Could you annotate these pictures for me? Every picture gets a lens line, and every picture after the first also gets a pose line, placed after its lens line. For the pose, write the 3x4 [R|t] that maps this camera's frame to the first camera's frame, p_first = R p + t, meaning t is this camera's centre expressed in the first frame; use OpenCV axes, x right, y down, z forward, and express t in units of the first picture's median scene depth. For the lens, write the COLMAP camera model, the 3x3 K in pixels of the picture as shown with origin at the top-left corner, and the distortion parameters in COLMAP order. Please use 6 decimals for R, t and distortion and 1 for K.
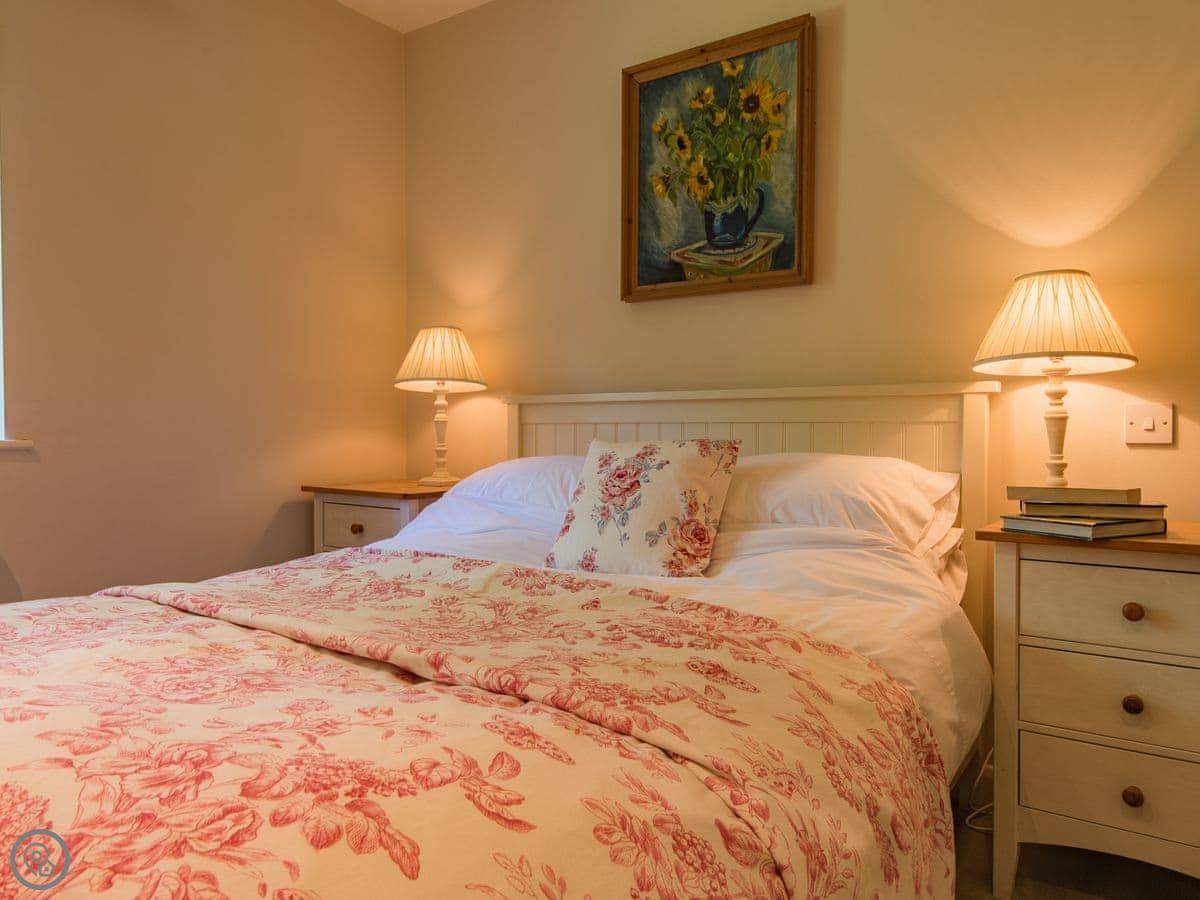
lens RADIAL K [[792.4, 0, 650.7], [0, 792.4, 449.9], [0, 0, 1]] dist [0.037376, -0.001700]
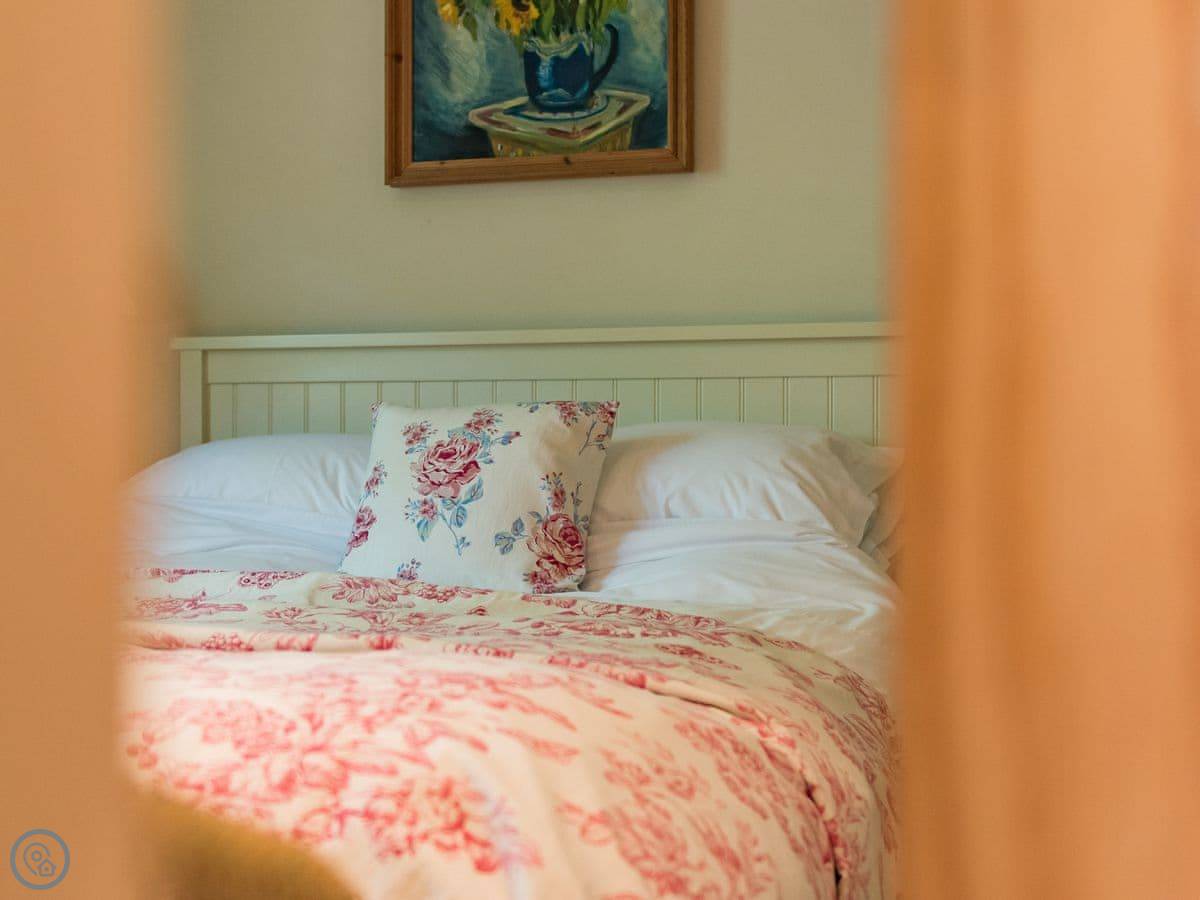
lens RADIAL K [[1681.3, 0, 600.0], [0, 1681.3, 450.0], [0, 0, 1]] dist [0.031826, 0.025319]
pose [[0.972381, -0.010701, 0.233155, -0.242223], [0.011932, 0.999921, -0.003871, 0.035158], [-0.233095, 0.006546, 0.972432, -0.422001]]
